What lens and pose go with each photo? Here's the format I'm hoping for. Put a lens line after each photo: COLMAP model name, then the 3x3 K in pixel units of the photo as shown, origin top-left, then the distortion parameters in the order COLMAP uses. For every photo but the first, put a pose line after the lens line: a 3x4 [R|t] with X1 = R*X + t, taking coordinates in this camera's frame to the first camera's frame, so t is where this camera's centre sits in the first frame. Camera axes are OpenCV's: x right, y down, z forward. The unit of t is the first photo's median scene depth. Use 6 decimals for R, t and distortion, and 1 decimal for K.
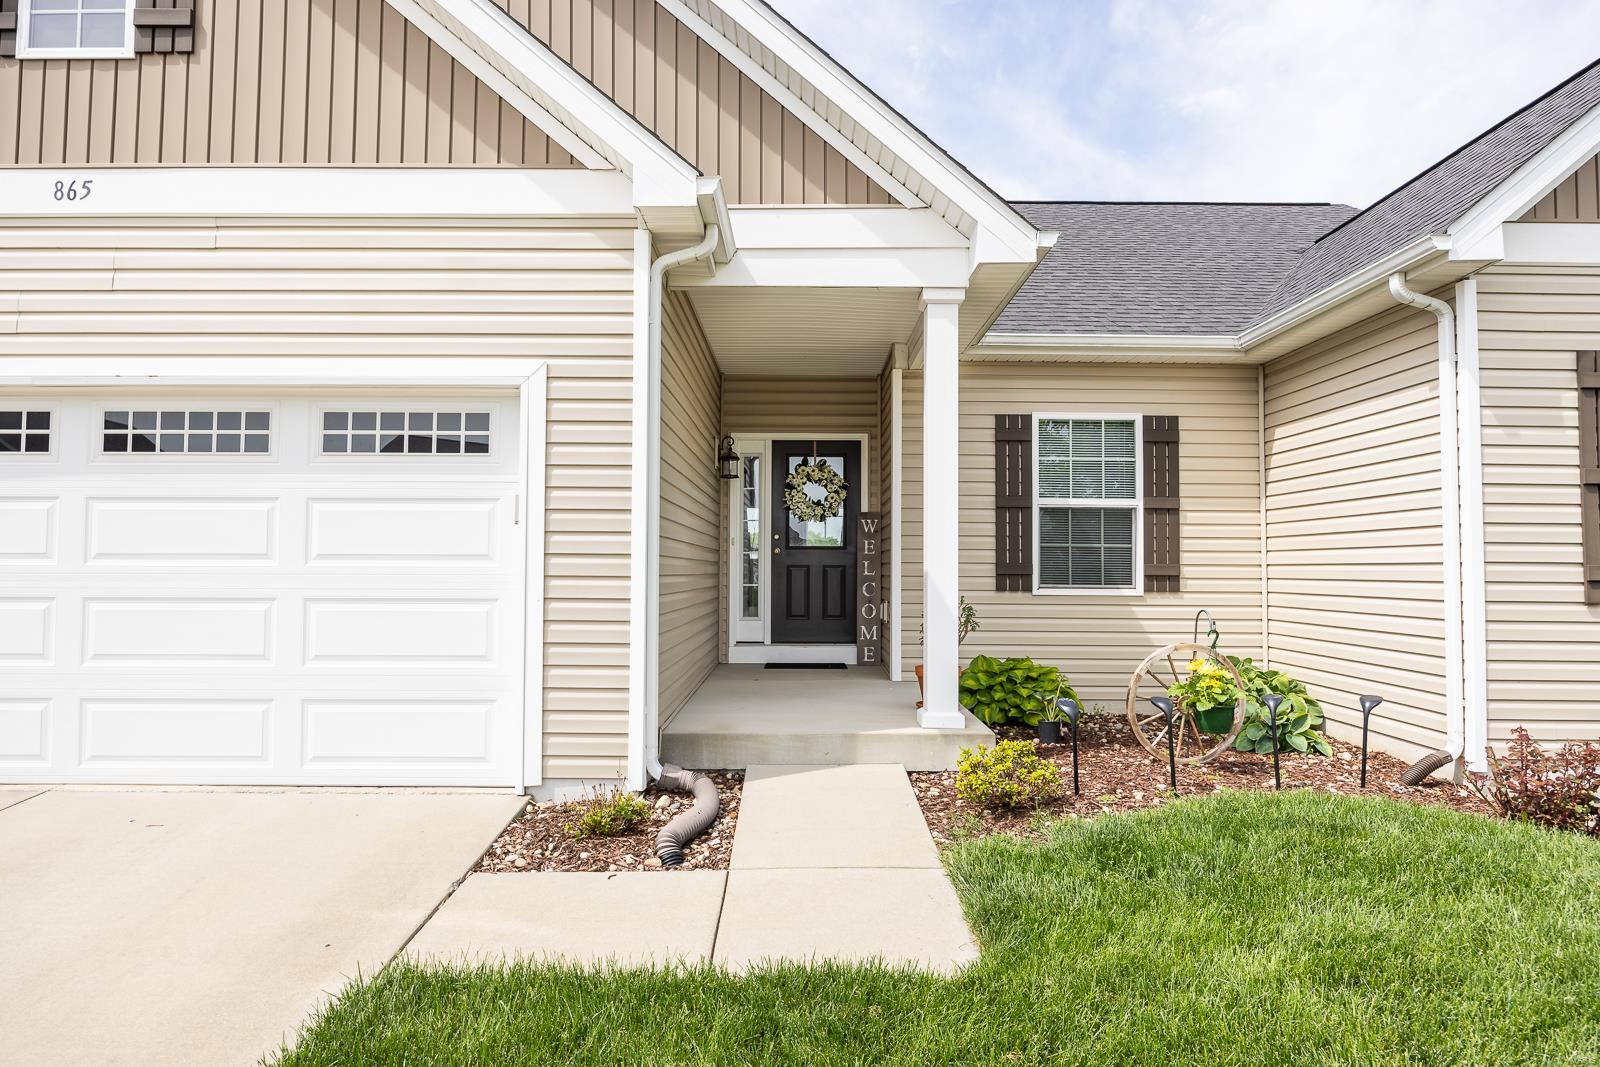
lens RADIAL K [[984.0, 0, 800.1], [0, 984.0, 506.9], [0, 0, 1]] dist [-0.025035, 0.001482]
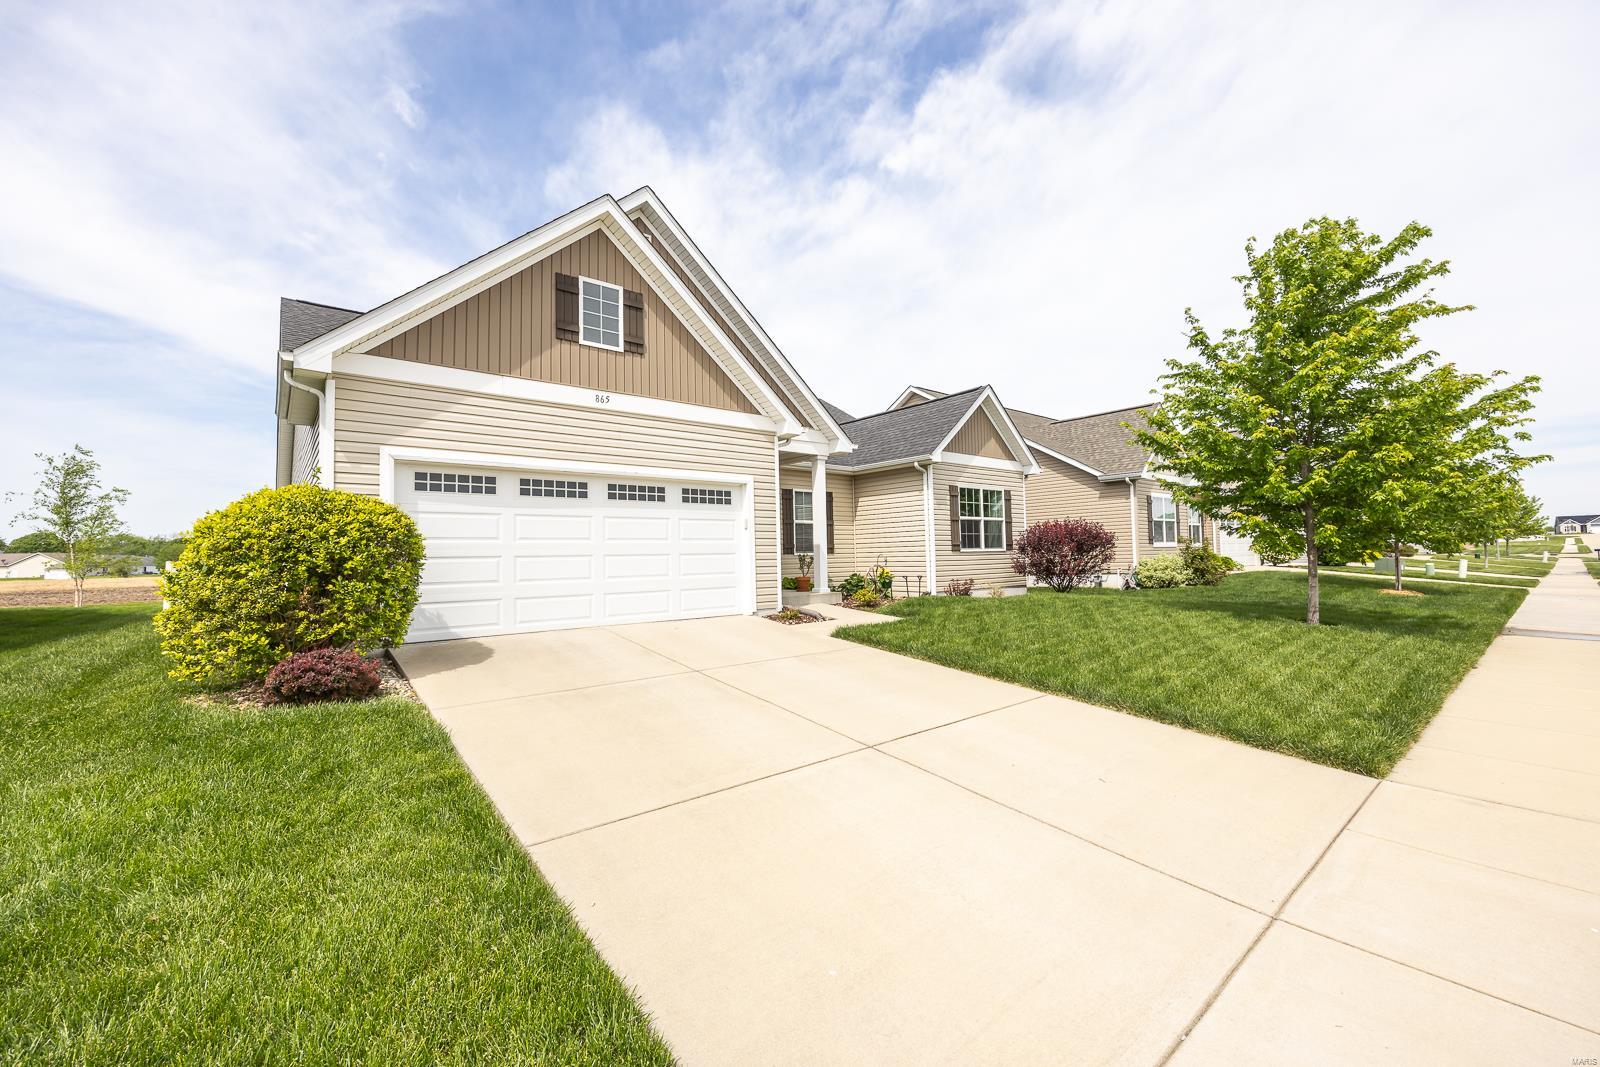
lens RADIAL K [[628.4, 0, 780.0], [0, 628.4, 533.0], [0, 0, 1]] dist [0.000426, 0.000163]
pose [[0.795134, 0.001206, 0.606433, -1.372363], [-0.001898, 0.999998, 0.000501, 0.032560], [-0.606431, -0.001550, 0.795135, -0.633055]]
